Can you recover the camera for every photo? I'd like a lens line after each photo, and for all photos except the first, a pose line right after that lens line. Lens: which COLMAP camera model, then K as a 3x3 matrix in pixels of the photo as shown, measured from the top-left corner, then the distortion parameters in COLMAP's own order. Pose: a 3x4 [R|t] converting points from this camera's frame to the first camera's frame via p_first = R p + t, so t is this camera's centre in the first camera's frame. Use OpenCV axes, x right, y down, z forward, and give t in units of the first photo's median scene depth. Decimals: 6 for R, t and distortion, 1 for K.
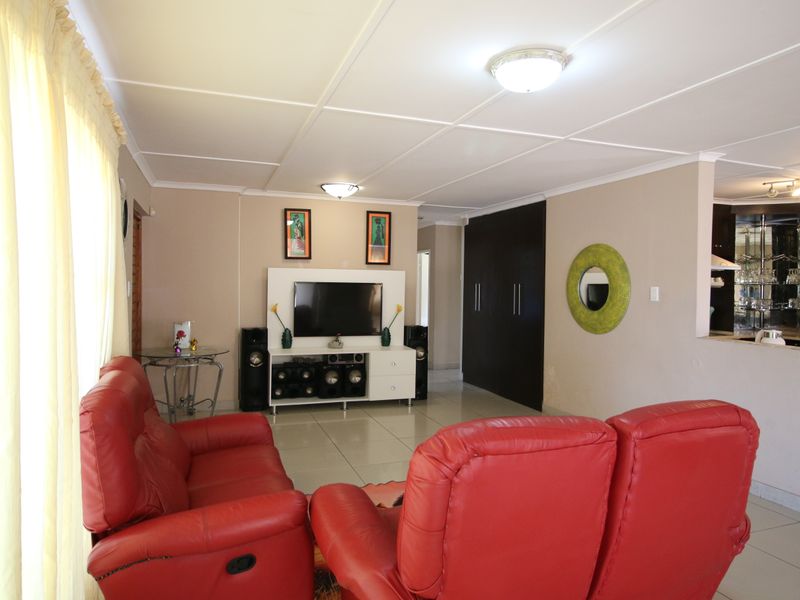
lens RADIAL K [[509.3, 0, 400.3], [0, 509.3, 298.8], [0, 0, 1]] dist [0.002326, -0.004118]
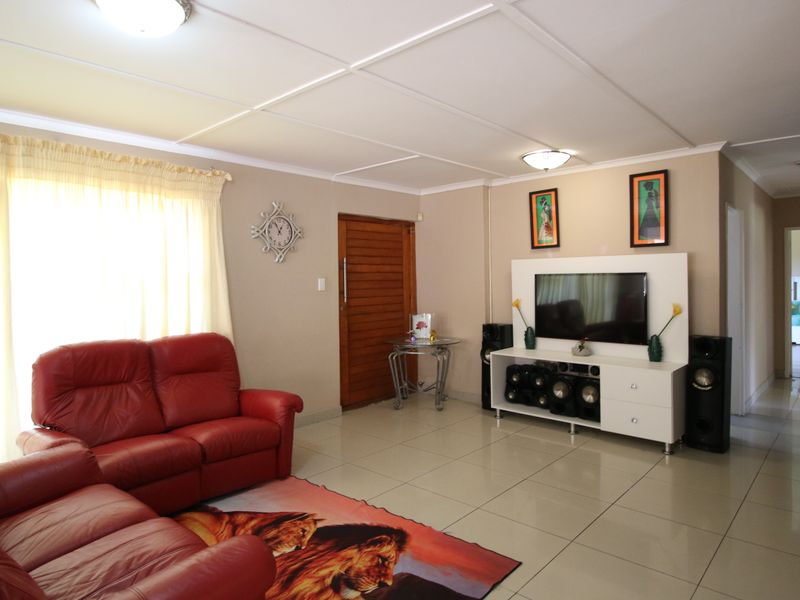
lens RADIAL K [[509.3, 0, 399.3], [0, 509.3, 294.2], [0, 0, 1]] dist [0.002326, -0.004118]
pose [[0.461791, 0.003551, -0.886982, 0.458032], [-0.009554, 0.999954, -0.000971, 0.004195], [0.886938, 0.008923, 0.461803, 0.382200]]
